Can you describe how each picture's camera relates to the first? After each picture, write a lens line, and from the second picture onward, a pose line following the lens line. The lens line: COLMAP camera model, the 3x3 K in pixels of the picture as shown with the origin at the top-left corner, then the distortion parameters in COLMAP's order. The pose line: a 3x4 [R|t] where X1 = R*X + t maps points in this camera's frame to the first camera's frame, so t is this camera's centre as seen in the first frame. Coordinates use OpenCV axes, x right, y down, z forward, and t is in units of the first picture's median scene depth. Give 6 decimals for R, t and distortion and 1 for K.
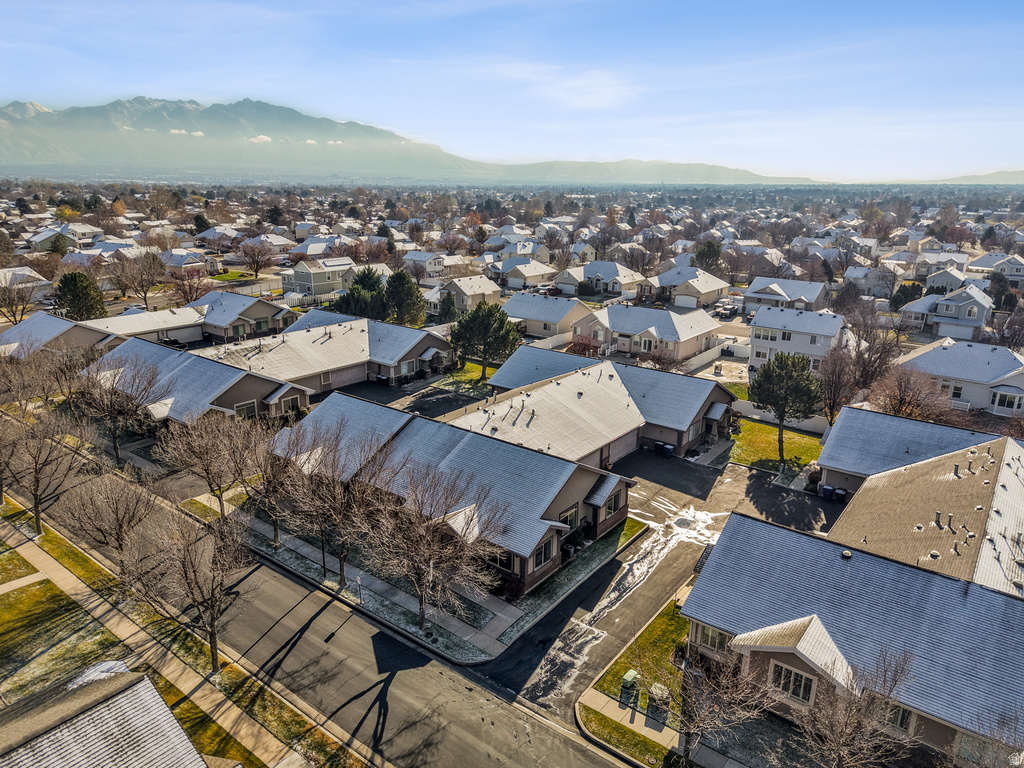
lens RADIAL K [[692.1, 0, 512.0], [0, 692.1, 384.0], [0, 0, 1]] dist [0.000800, -0.000829]
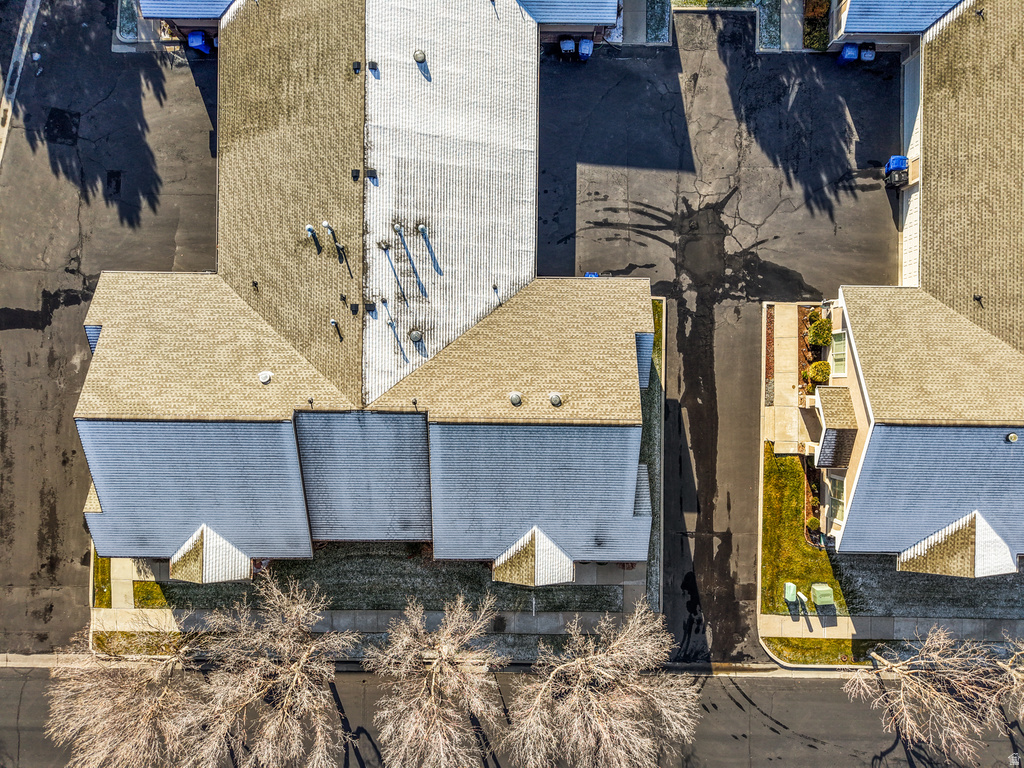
lens RADIAL K [[692.1, 0, 512.0], [0, 692.1, 384.0], [0, 0, 1]] dist [0.000800, -0.000829]
pose [[0.798049, -0.602569, -0.005378, 0.024221], [0.171838, 0.219012, 0.960471, -0.595374], [-0.577572, -0.767427, 0.278327, 0.985142]]
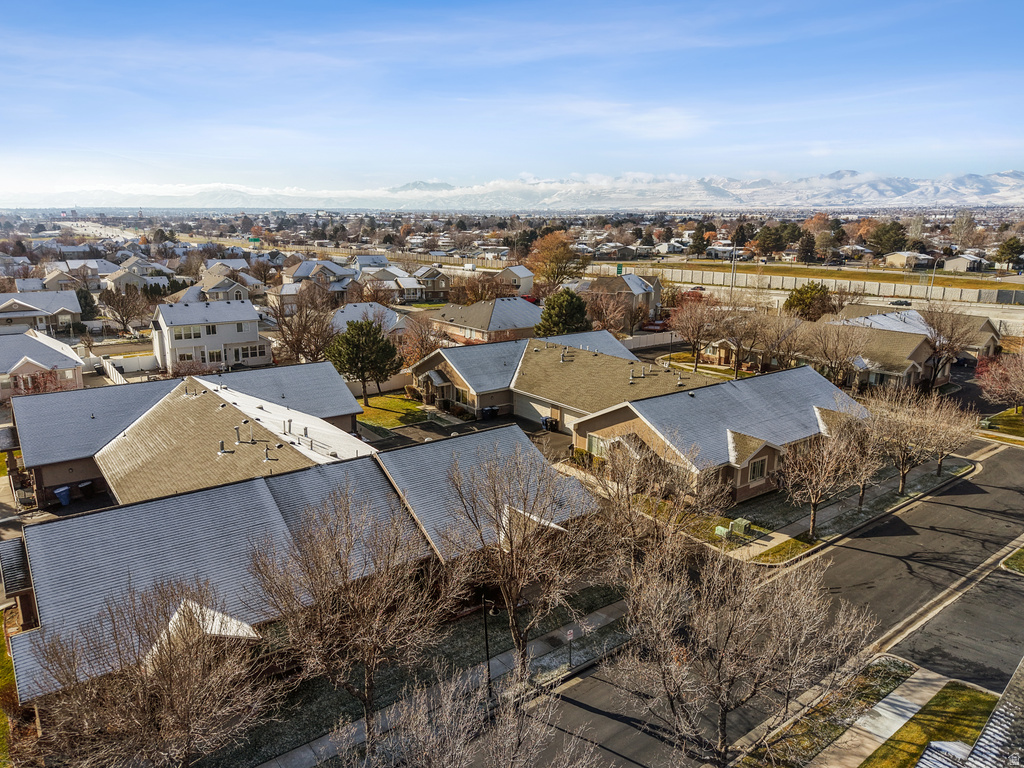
lens RADIAL K [[692.1, 0, 512.0], [0, 692.1, 384.0], [0, 0, 1]] dist [0.000800, -0.000829]
pose [[0.255159, -0.228104, 0.939608, -0.826821], [0.261221, 0.951901, 0.160152, -0.091831], [-0.930944, 0.204581, 0.302472, 0.762905]]
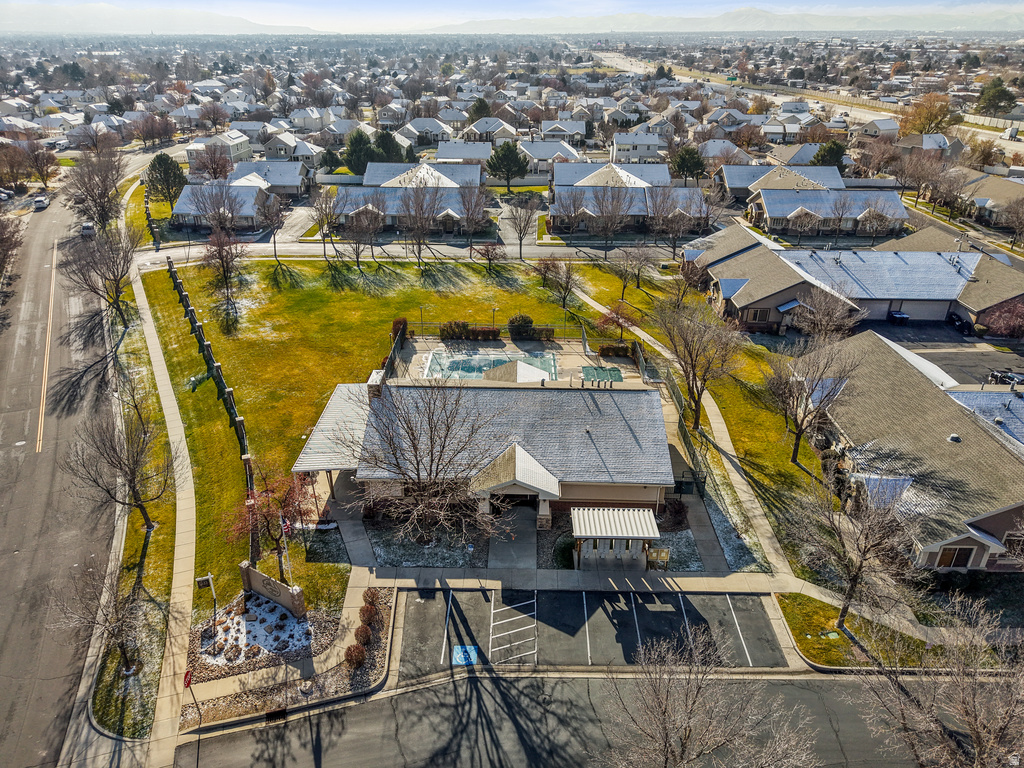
lens RADIAL K [[692.1, 0, 512.0], [0, 692.1, 384.0], [0, 0, 1]] dist [0.000800, -0.000829]
pose [[0.803796, -0.268672, 0.530780, -2.178987], [0.166279, 0.958114, 0.233172, 0.104192], [-0.571195, -0.099165, 0.814802, -0.814701]]
